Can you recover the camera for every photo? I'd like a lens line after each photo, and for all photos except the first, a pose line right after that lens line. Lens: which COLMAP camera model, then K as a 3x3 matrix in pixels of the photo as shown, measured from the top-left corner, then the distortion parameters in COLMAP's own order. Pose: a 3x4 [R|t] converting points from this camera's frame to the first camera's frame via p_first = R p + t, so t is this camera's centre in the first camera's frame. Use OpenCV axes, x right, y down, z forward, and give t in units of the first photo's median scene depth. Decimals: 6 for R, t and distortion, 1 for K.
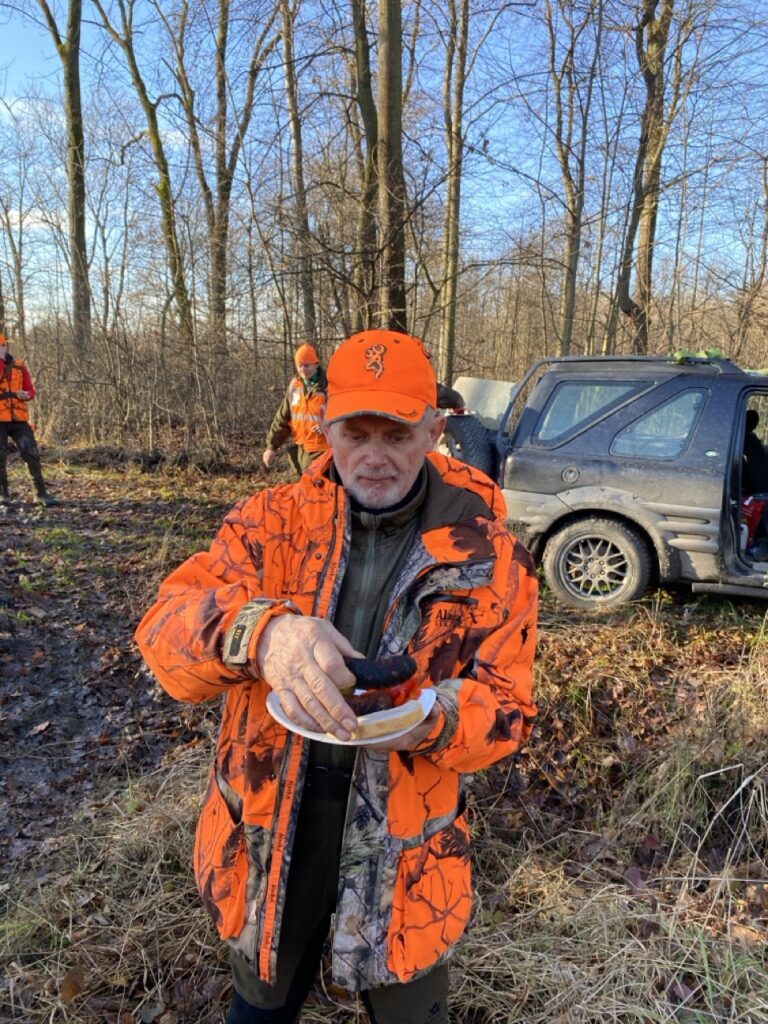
lens RADIAL K [[785.0, 0, 379.6], [0, 785.0, 499.2], [0, 0, 1]] dist [0.049586, -0.047513]
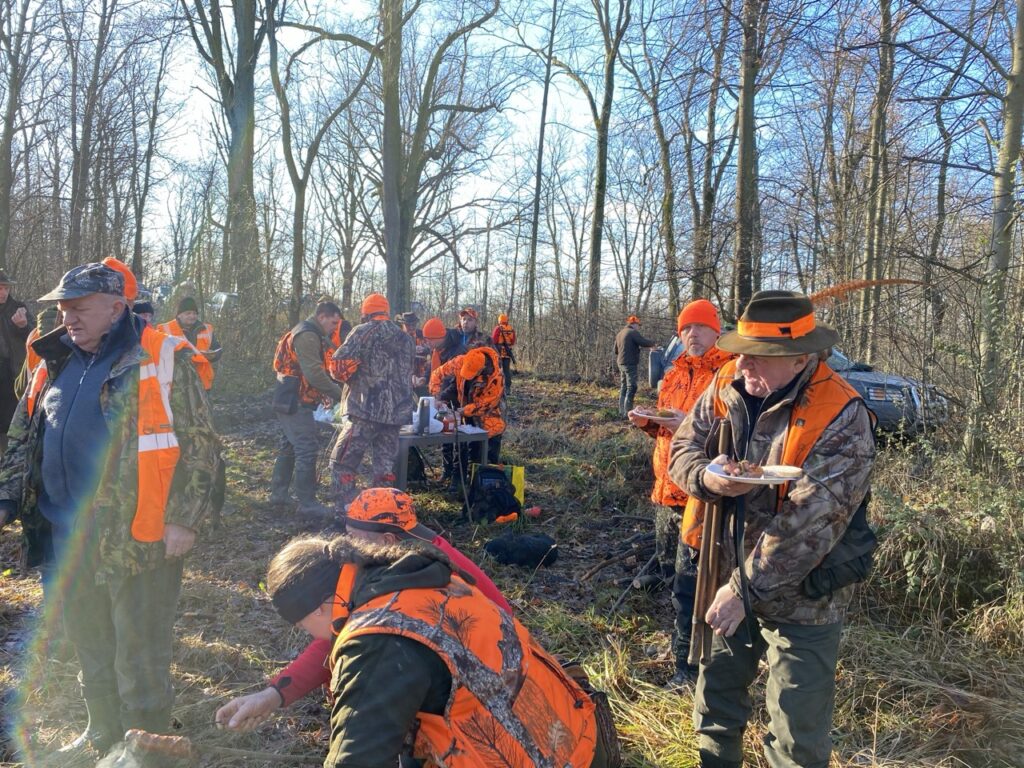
lens RADIAL K [[778.2, 0, 512.0], [0, 778.2, 384.0], [0, 0, 1]] dist [0.062478, -0.064529]
pose [[0.868559, 0.045872, -0.493458, 0.289919], [-0.099946, 0.991462, -0.083753, 0.077185], [0.485403, 0.122063, 0.865728, -0.400731]]
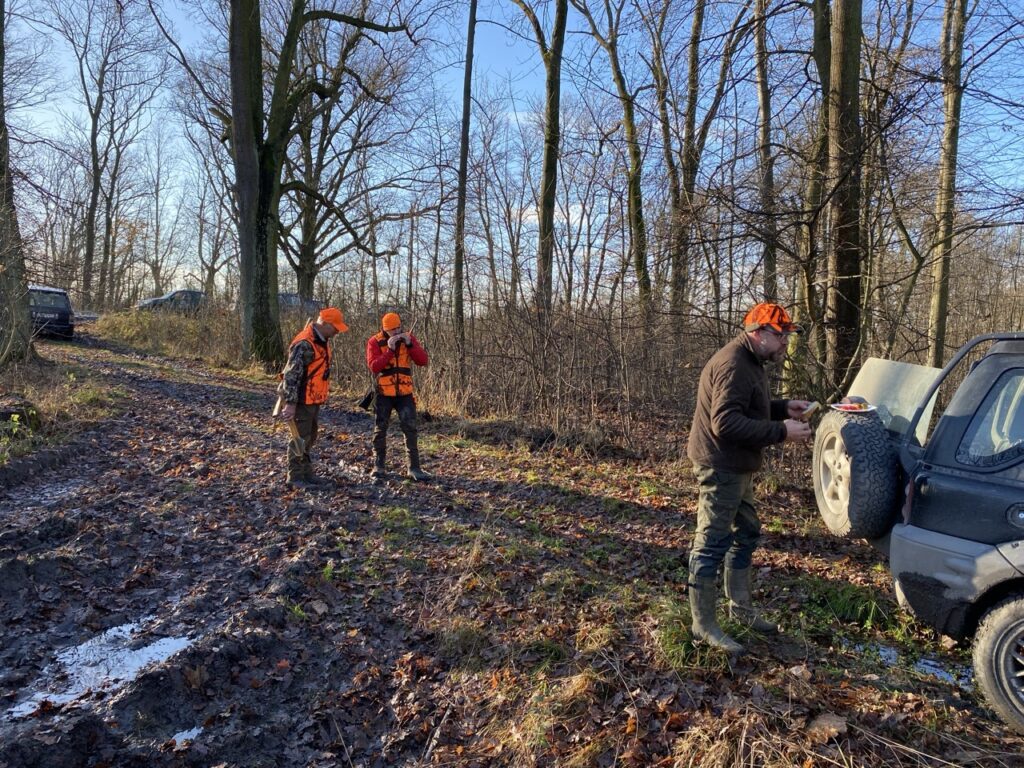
lens RADIAL K [[778.2, 0, 512.0], [0, 778.2, 384.0], [0, 0, 1]] dist [0.062478, -0.064529]
pose [[0.907506, 0.033868, -0.418672, 0.039545], [-0.081201, 0.992087, -0.095757, -0.012437], [0.412116, 0.120896, 0.903075, 0.074479]]
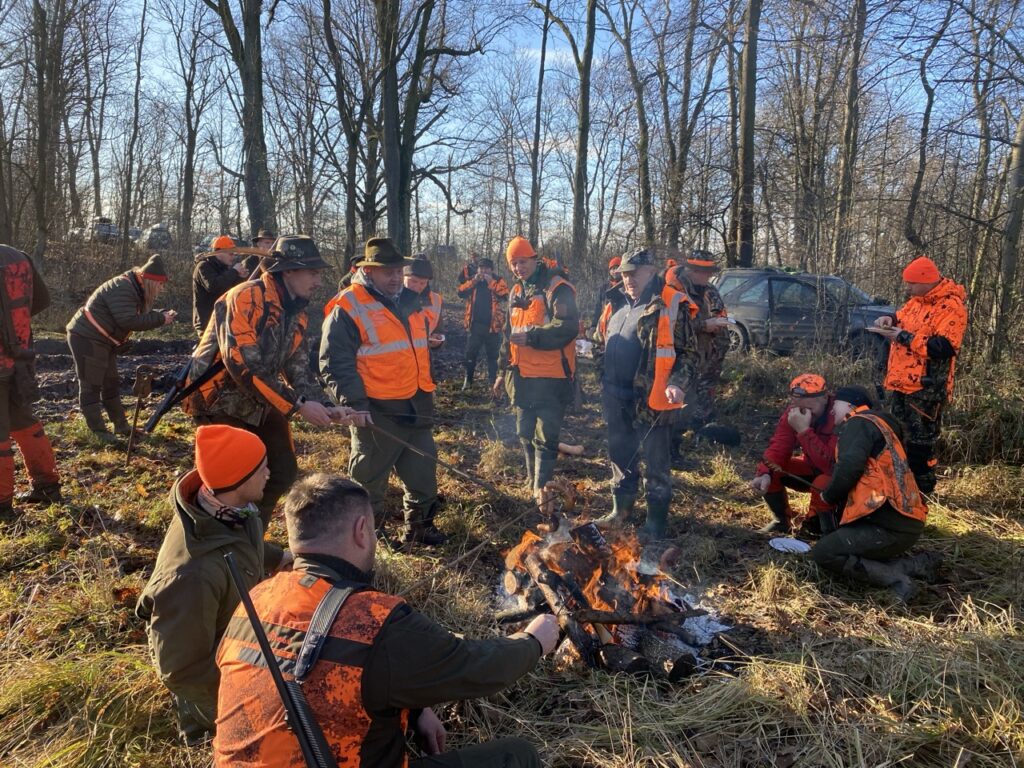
lens RADIAL K [[785.0, 0, 508.7], [0, 785.0, 369.3], [0, 0, 1]] dist [0.049586, -0.047513]
pose [[0.902302, 0.057360, -0.427272, 0.221707], [-0.078021, 0.996470, -0.030992, 0.097841], [0.423986, 0.061300, 0.903592, -0.550925]]
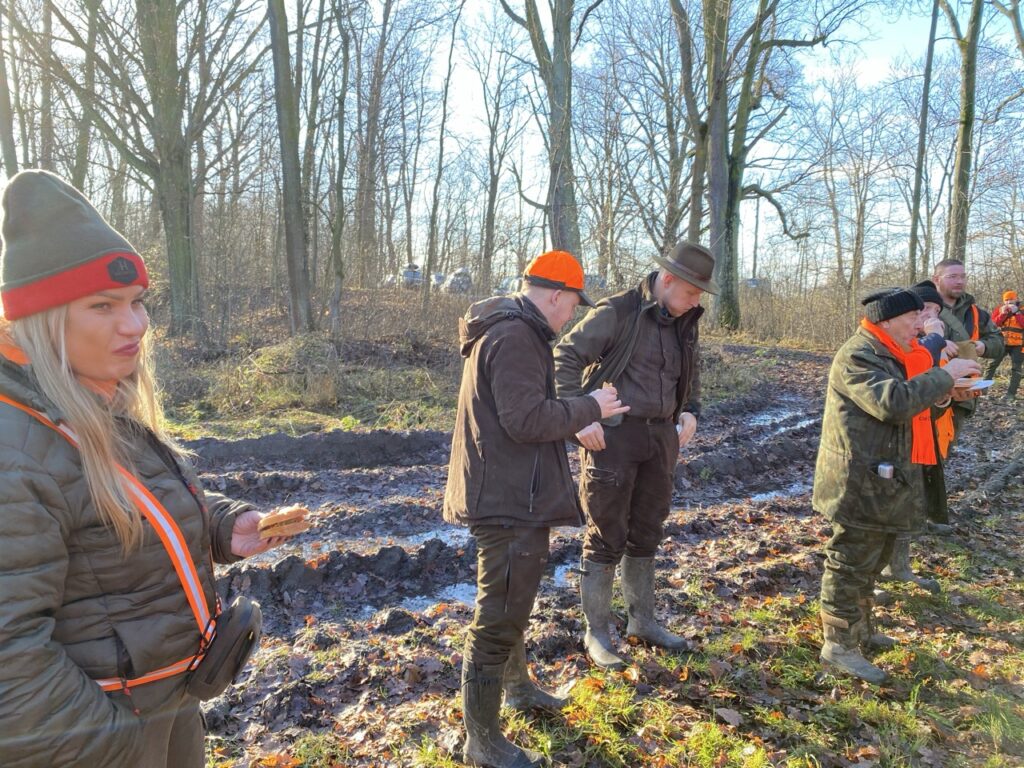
lens RADIAL K [[789.2, 0, 512.0], [0, 789.2, 384.0], [0, 0, 1]] dist [0.000541, -0.000074]
pose [[0.698644, 0.054935, -0.713357, -0.005907], [-0.106611, 0.993910, -0.027872, 0.055062], [0.707482, 0.095525, 0.700246, -0.342521]]
